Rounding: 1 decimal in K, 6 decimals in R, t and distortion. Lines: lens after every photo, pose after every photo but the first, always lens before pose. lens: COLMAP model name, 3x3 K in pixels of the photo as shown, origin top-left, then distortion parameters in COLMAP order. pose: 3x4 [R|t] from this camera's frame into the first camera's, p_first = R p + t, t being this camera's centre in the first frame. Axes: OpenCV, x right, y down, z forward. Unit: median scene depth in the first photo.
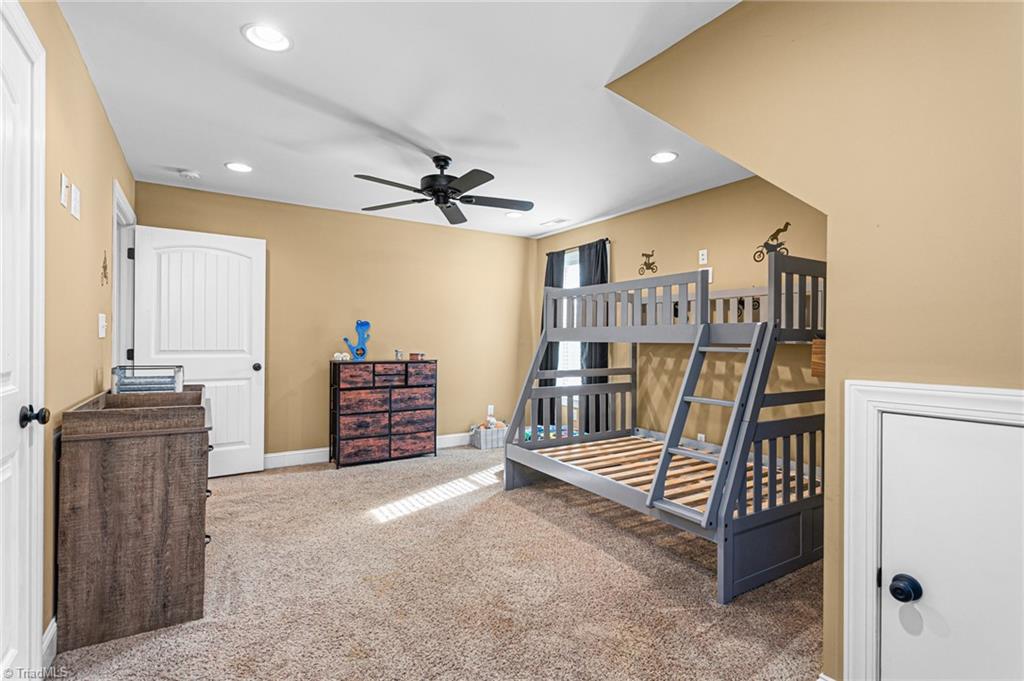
lens RADIAL K [[494.8, 0, 512.8], [0, 494.8, 343.0], [0, 0, 1]] dist [0.001106, 0.001430]
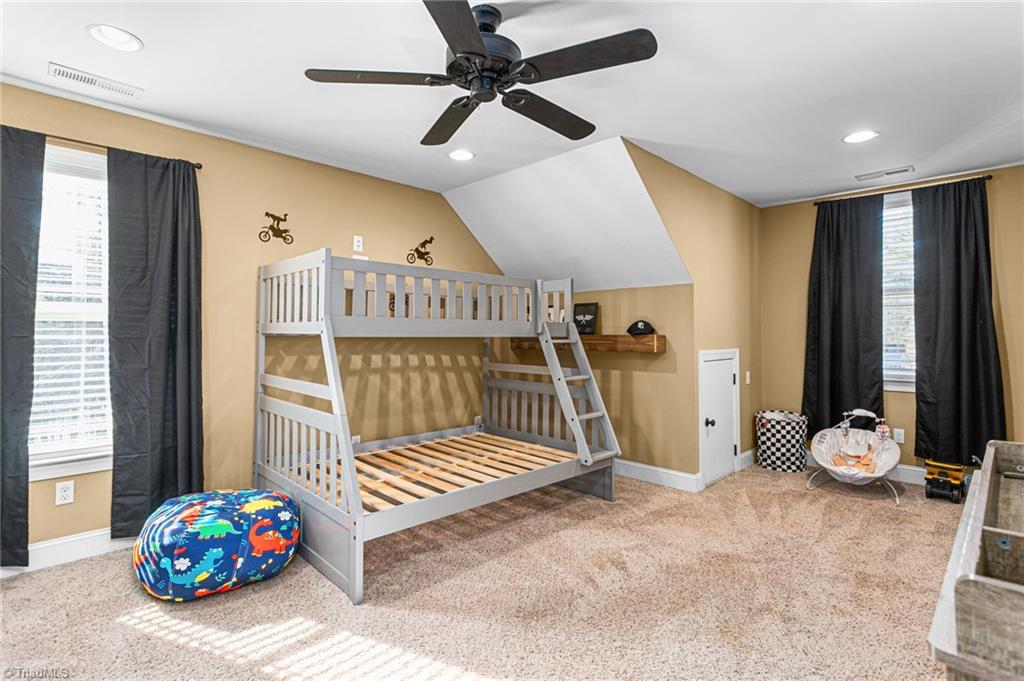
lens RADIAL K [[494.8, 0, 521.9], [0, 494.8, 321.3], [0, 0, 1]] dist [0.001106, 0.001430]
pose [[-0.227615, 0.016314, 0.973615, -0.609950], [0.000208, 0.999860, -0.016705, -0.013303], [-0.973751, -0.003600, -0.227587, 0.949213]]
